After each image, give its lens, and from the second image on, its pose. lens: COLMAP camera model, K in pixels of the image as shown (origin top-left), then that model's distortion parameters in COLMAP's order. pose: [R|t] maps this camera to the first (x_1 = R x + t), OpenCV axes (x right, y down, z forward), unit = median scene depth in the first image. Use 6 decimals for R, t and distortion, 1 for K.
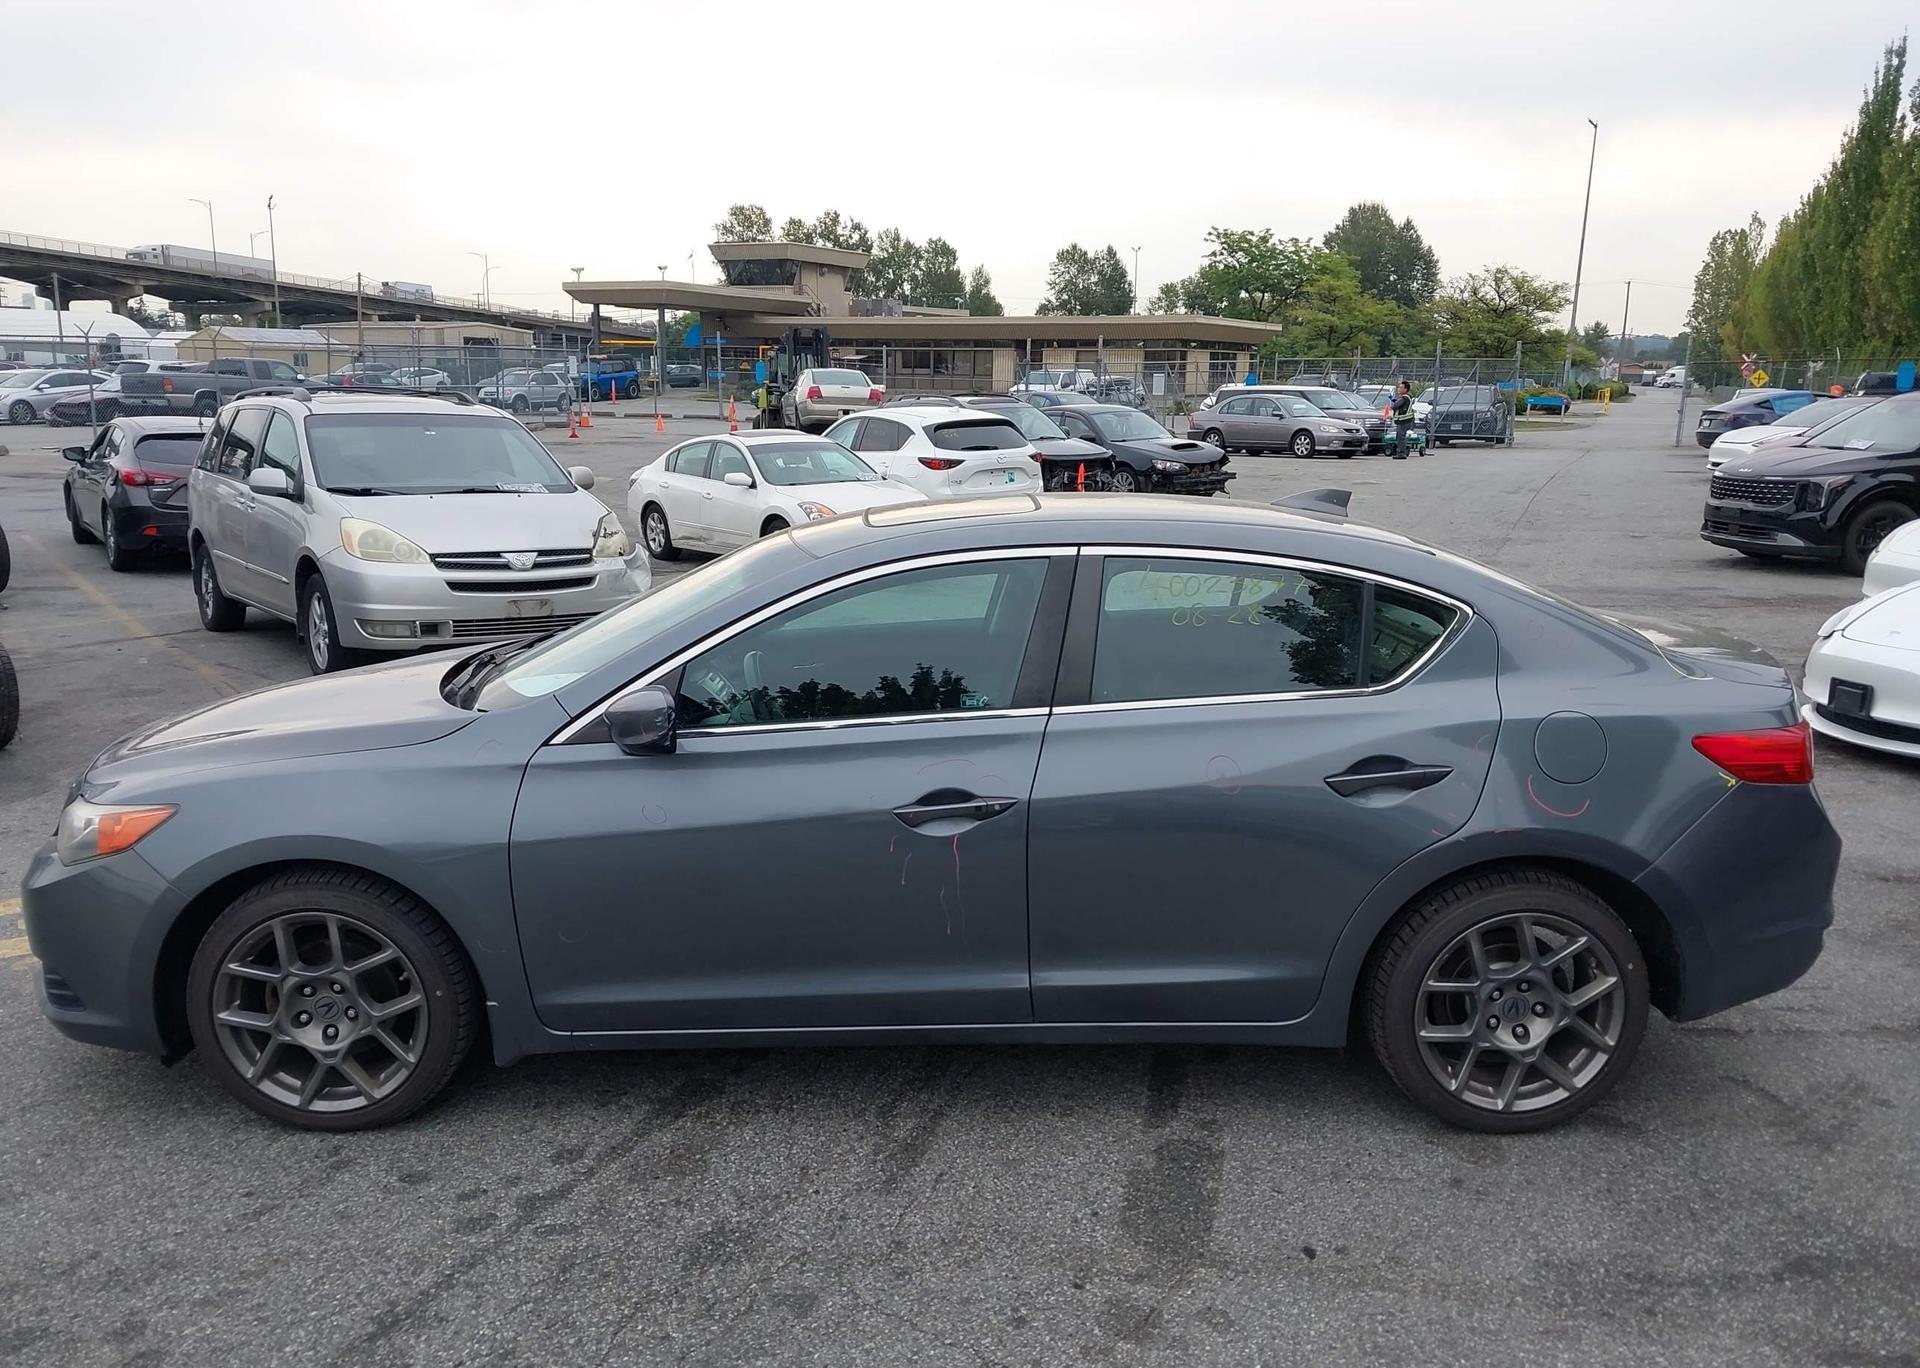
lens RADIAL K [[1500.0, 0, 968.4], [0, 1500.0, 756.7], [0, 0, 1]] dist [0.024978, -0.036983]
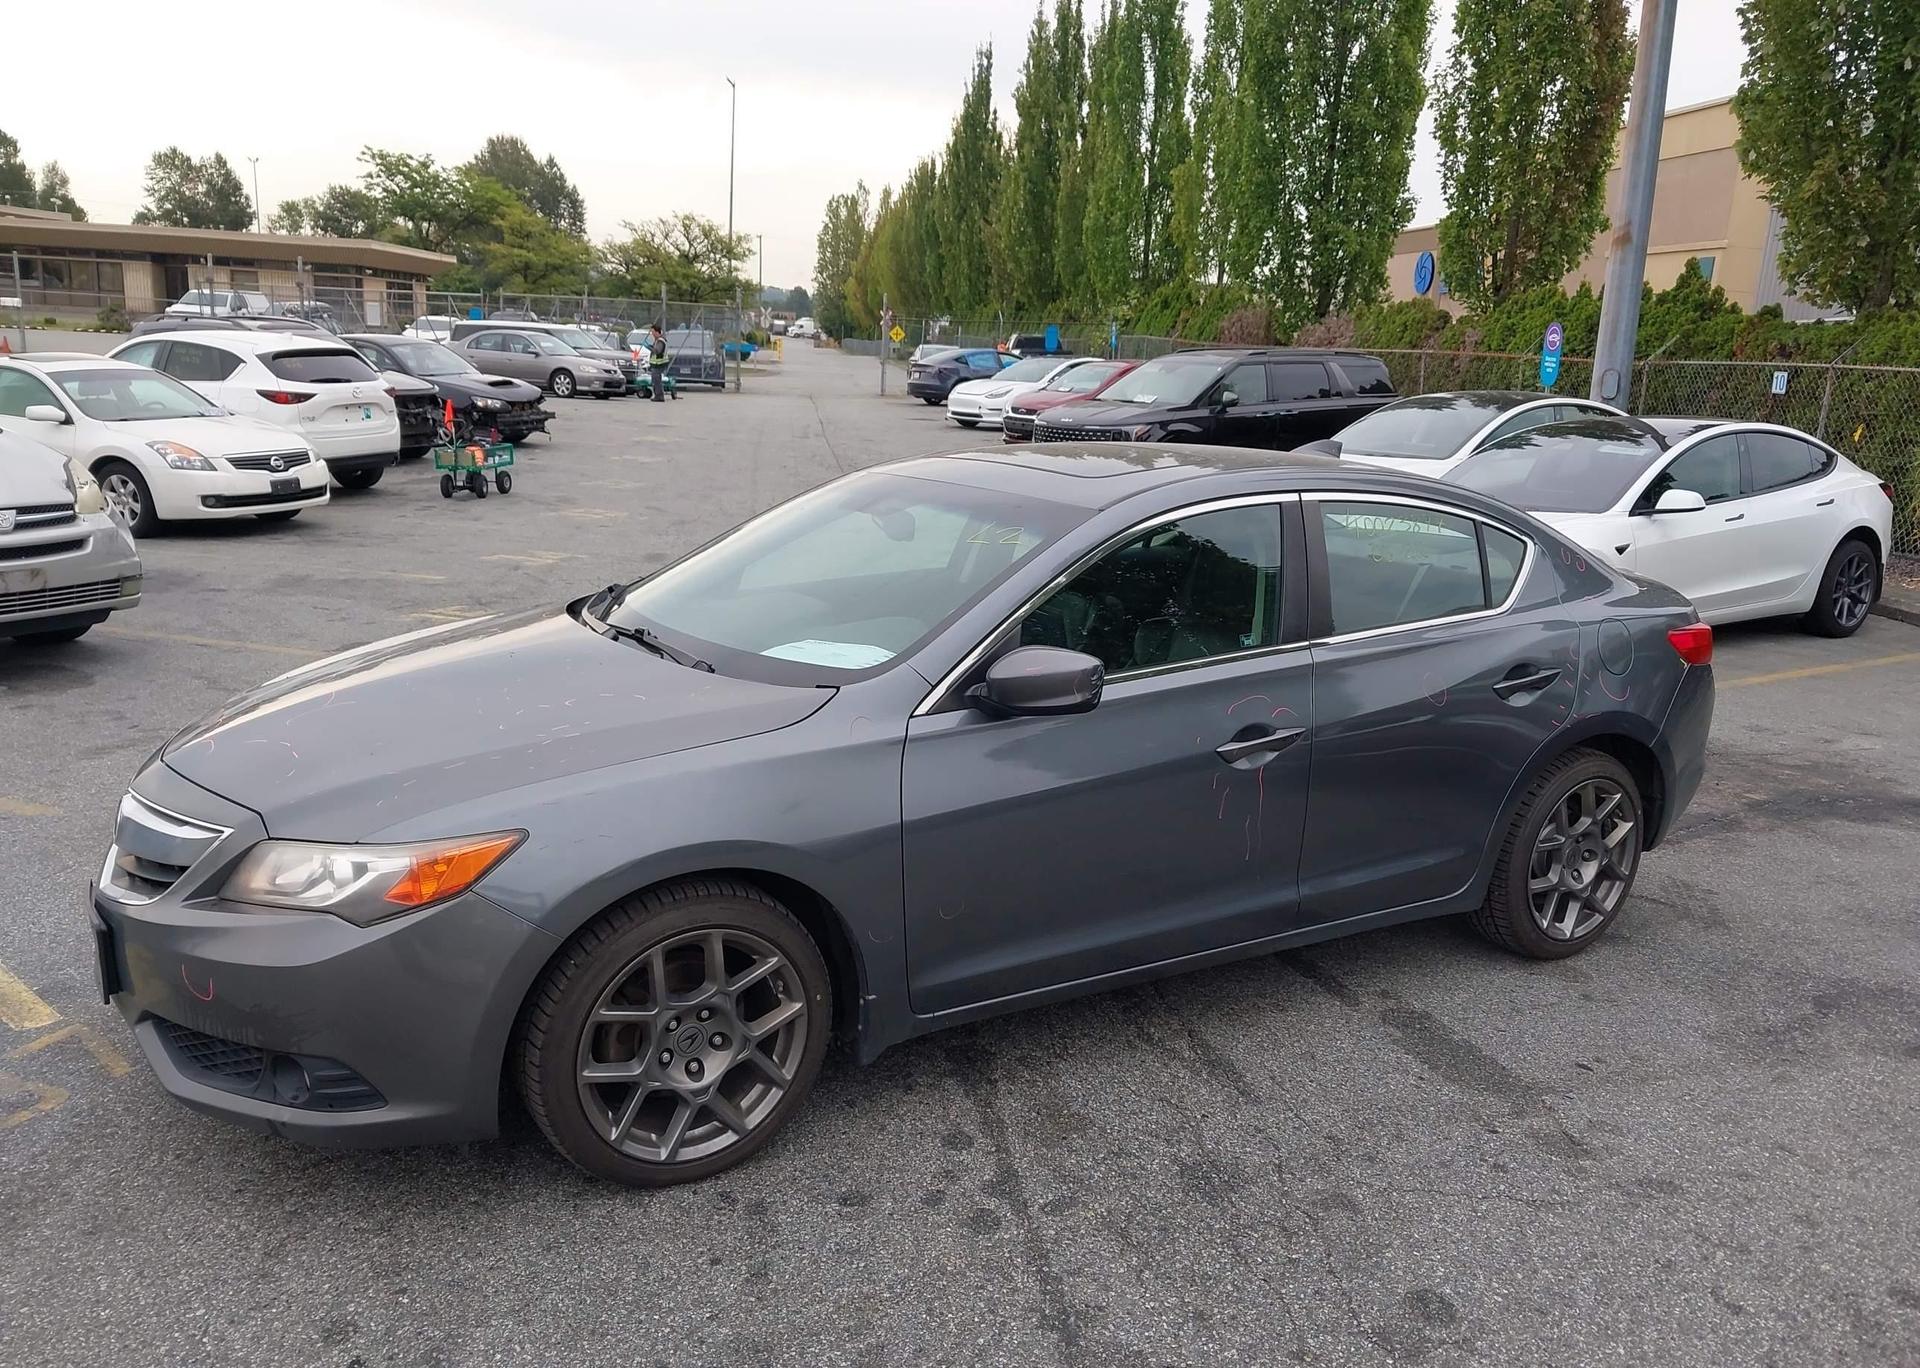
lens RADIAL K [[1524.9, 0, 959.0], [0, 1524.9, 704.6], [0, 0, 1]] dist [-0.004747, 0.014018]
pose [[0.861790, -0.083298, 0.500379, -0.069617], [0.081639, 0.996342, 0.025256, -0.003472], [-0.500652, 0.019085, 0.865438, 0.015245]]
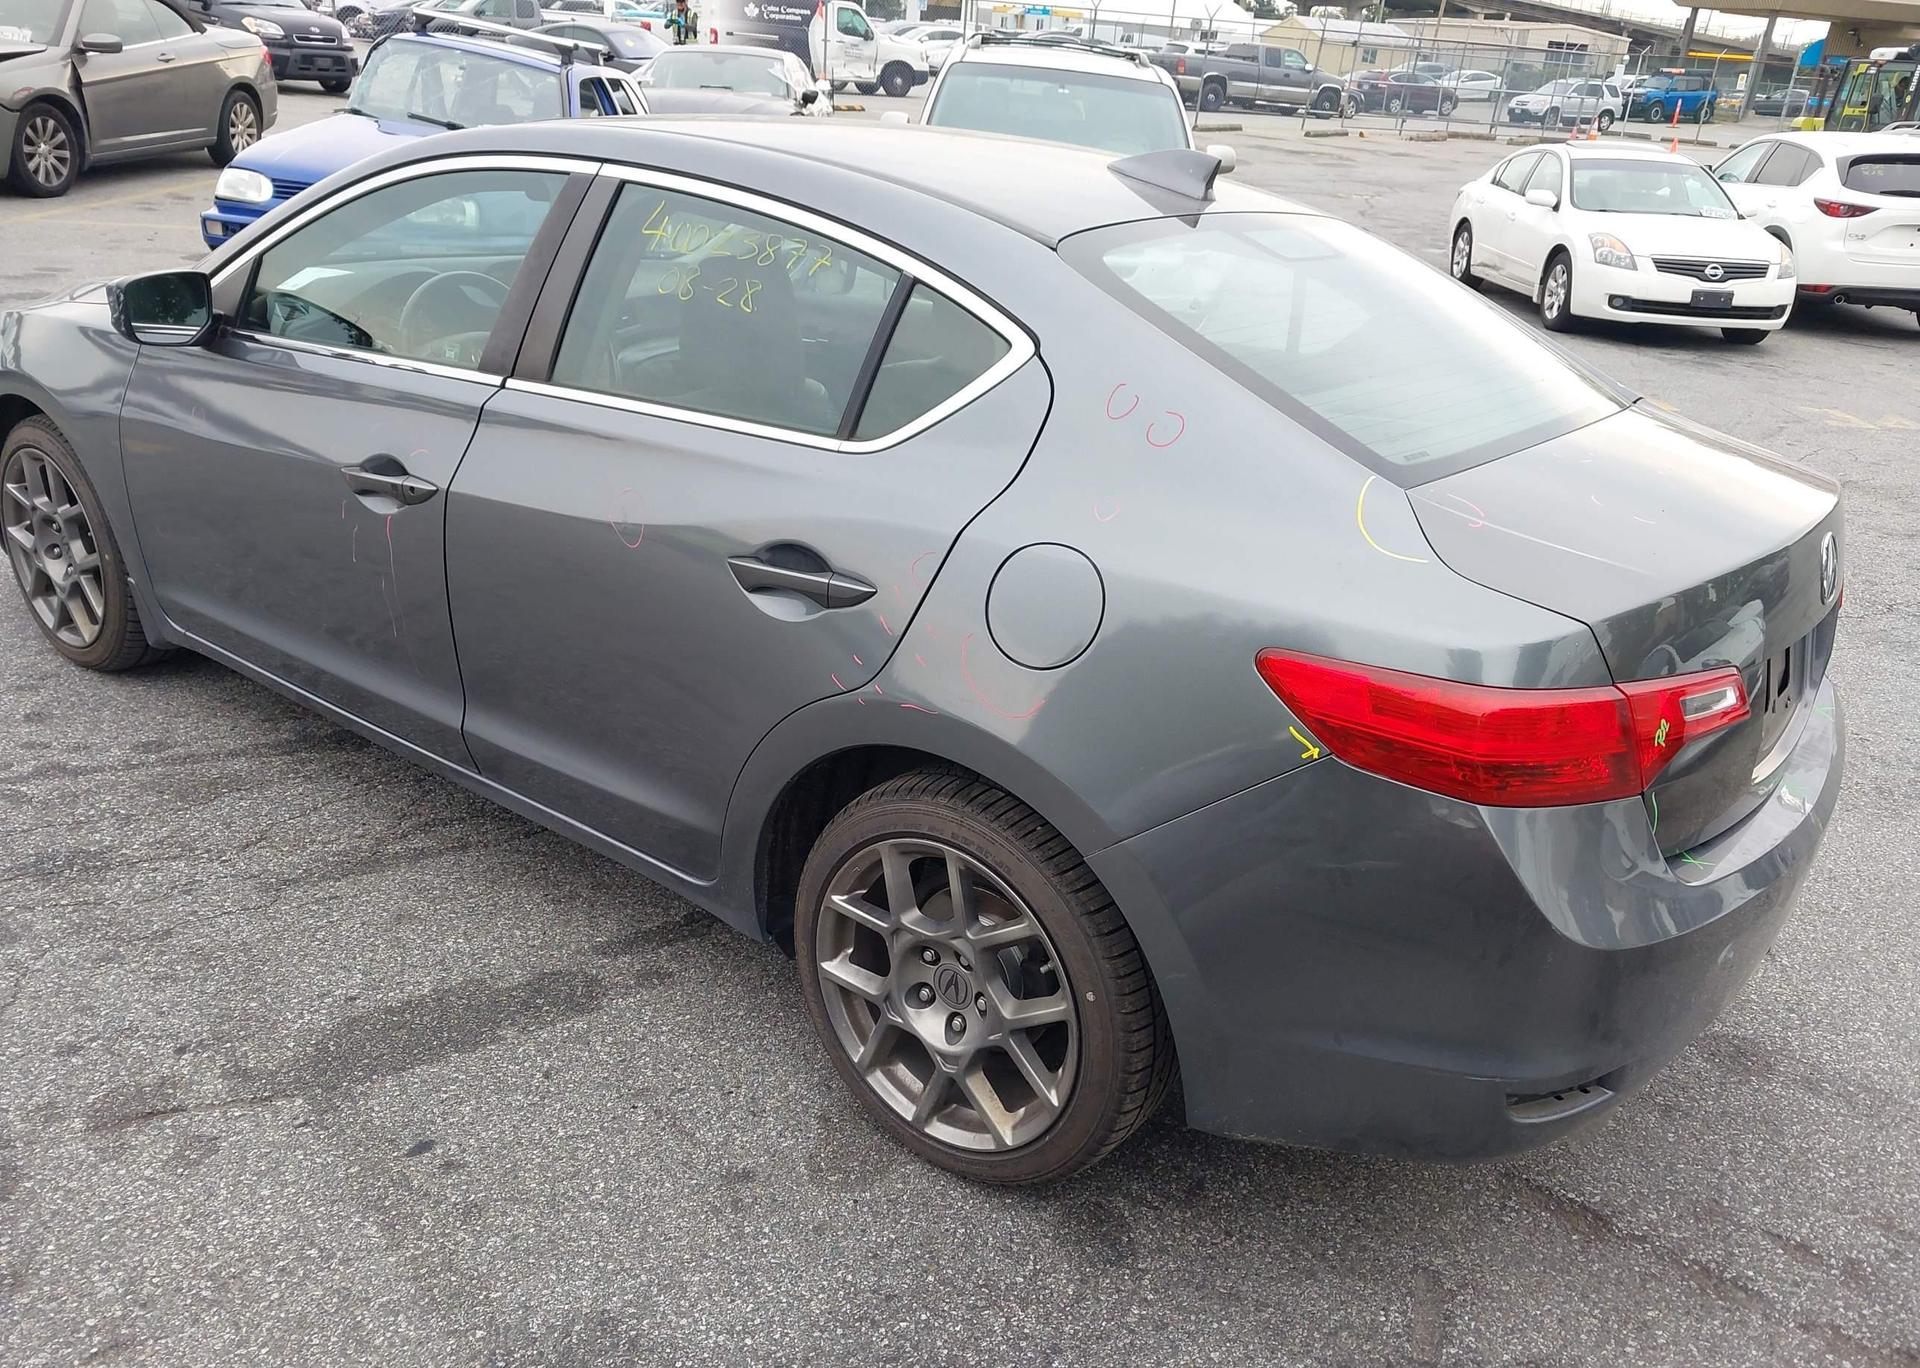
lens RADIAL K [[1500.0, 0, 968.4], [0, 1500.0, 756.7], [0, 0, 1]] dist [0.024978, -0.036983]
pose [[0.783725, 0.310380, -0.537995, 0.067172], [-0.215012, 0.948208, 0.233820, -0.007562], [0.582704, -0.067576, 0.809870, 0.048730]]
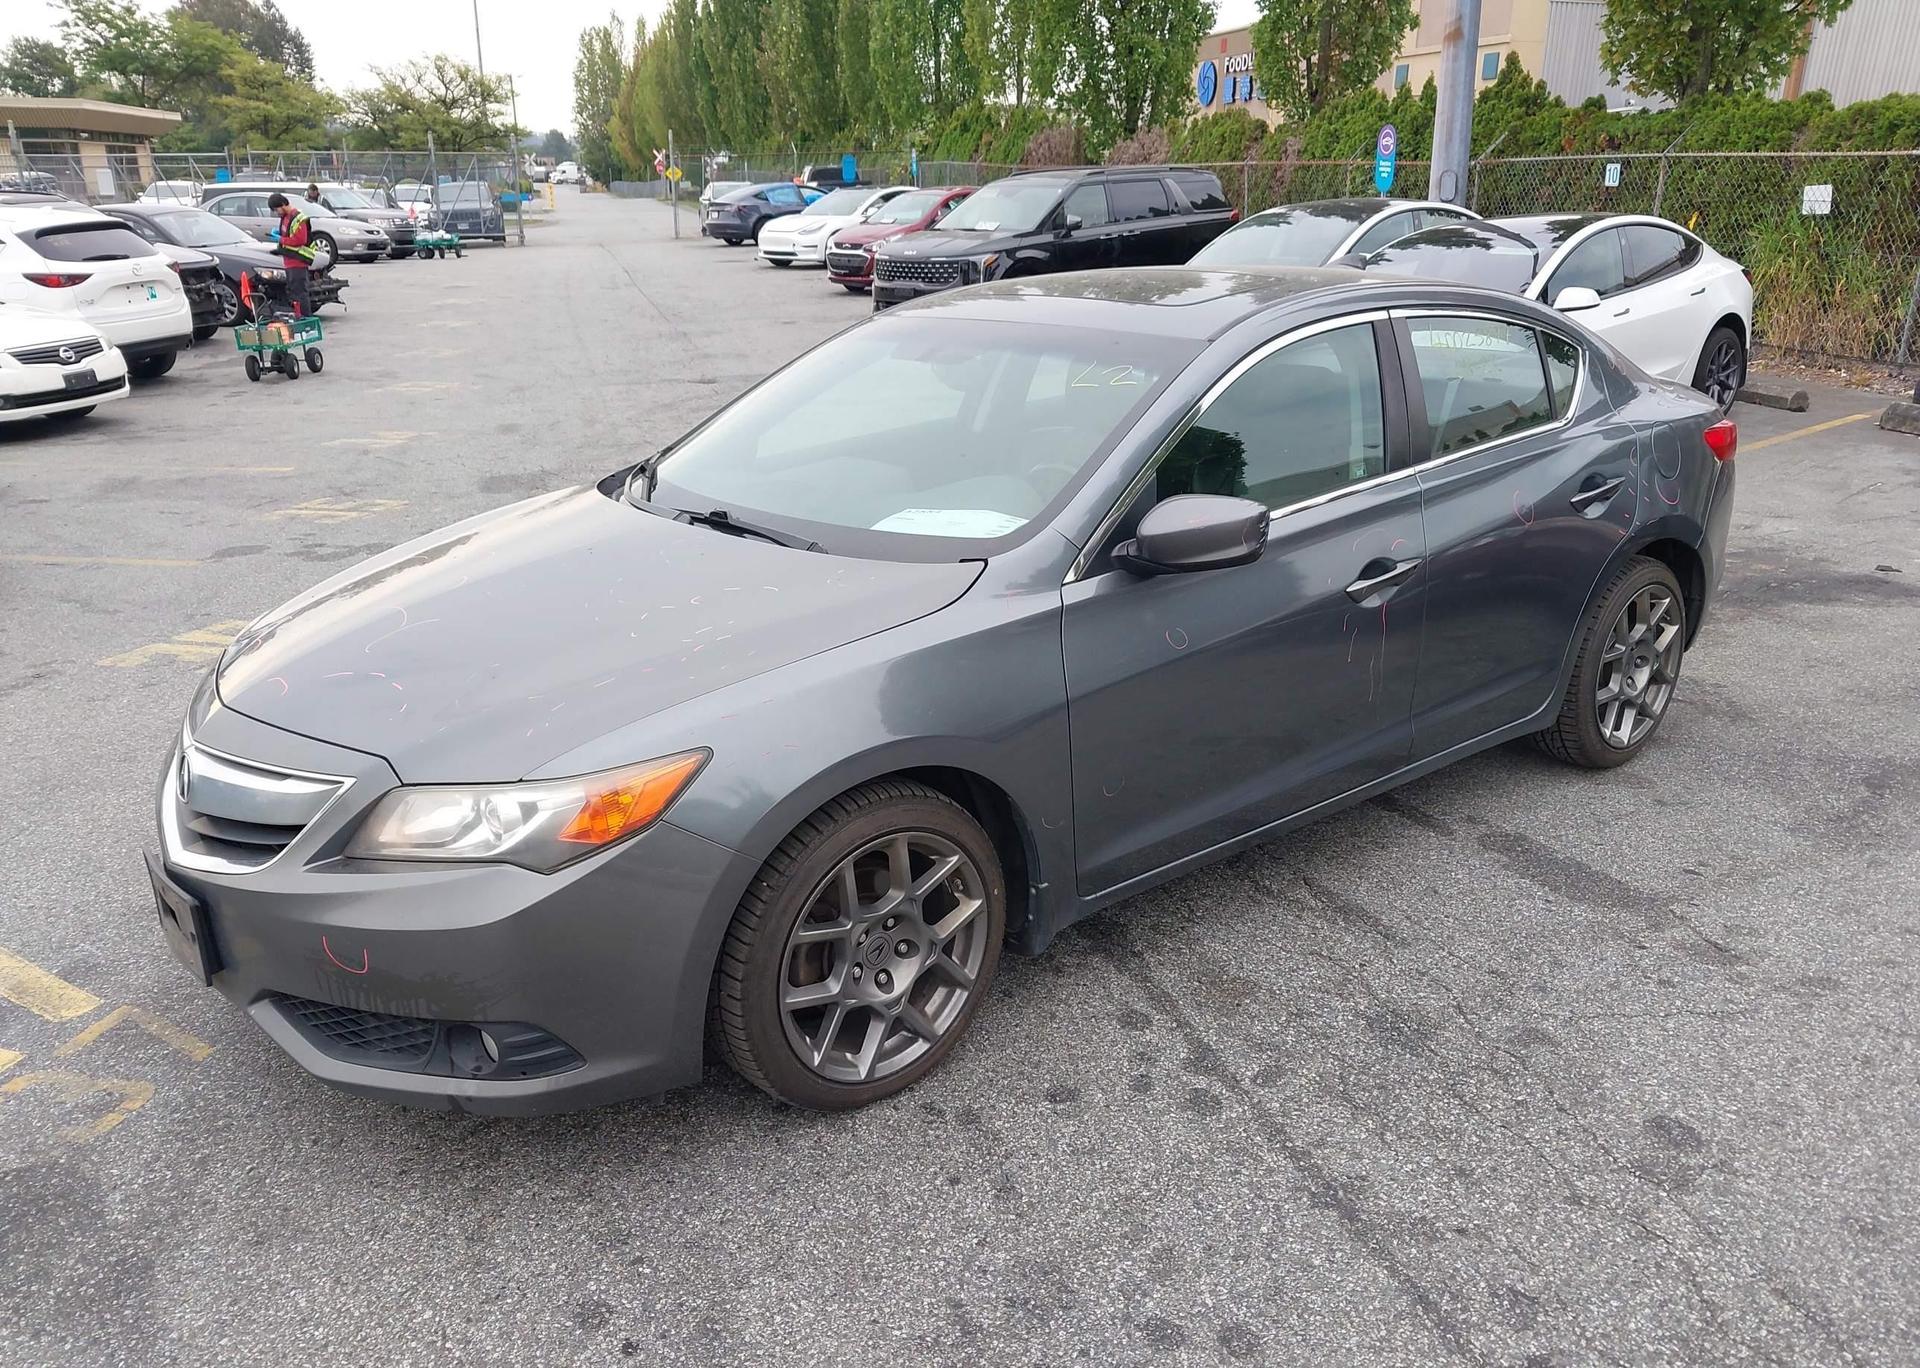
lens RADIAL K [[1524.9, 0, 959.0], [0, 1524.9, 704.6], [0, 0, 1]] dist [-0.004747, 0.014018]
pose [[0.782899, -0.211078, 0.585248, -0.082085], [0.159015, 0.977332, 0.139771, -0.006912], [-0.601484, -0.016363, 0.798717, 0.031884]]
